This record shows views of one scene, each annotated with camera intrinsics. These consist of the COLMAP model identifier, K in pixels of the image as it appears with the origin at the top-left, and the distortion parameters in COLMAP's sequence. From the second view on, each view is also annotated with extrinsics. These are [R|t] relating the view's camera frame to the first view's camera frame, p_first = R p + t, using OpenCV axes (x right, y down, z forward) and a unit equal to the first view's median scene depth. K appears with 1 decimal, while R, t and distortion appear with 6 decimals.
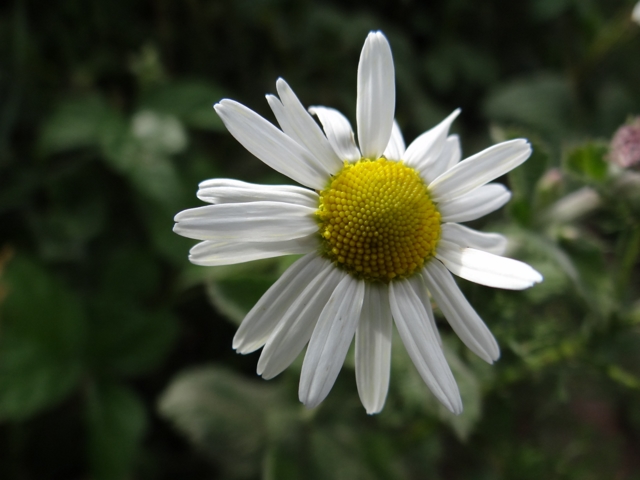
lens RADIAL K [[616.6, 0, 320.0], [0, 616.6, 240.0], [0, 0, 1]] dist [-0.101391, -0.003218]
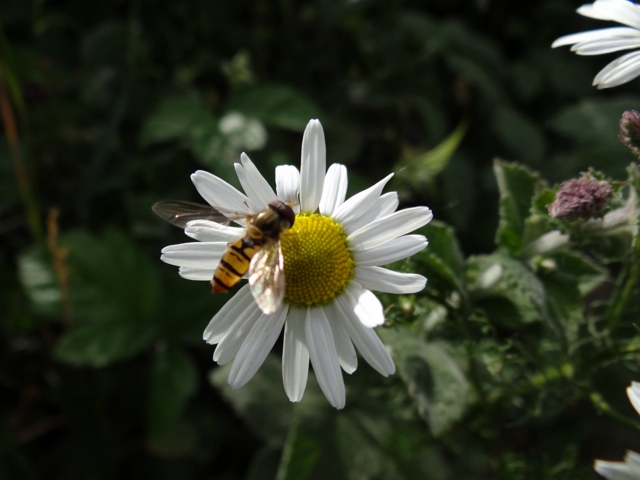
lens RADIAL K [[616.6, 0, 320.0], [0, 616.6, 240.0], [0, 0, 1]] dist [-0.101391, -0.003218]
pose [[0.972394, 0.086346, -0.216781, 0.421956], [-0.071315, 0.994536, 0.076242, -0.186538], [0.222180, -0.058678, 0.973238, -0.320985]]
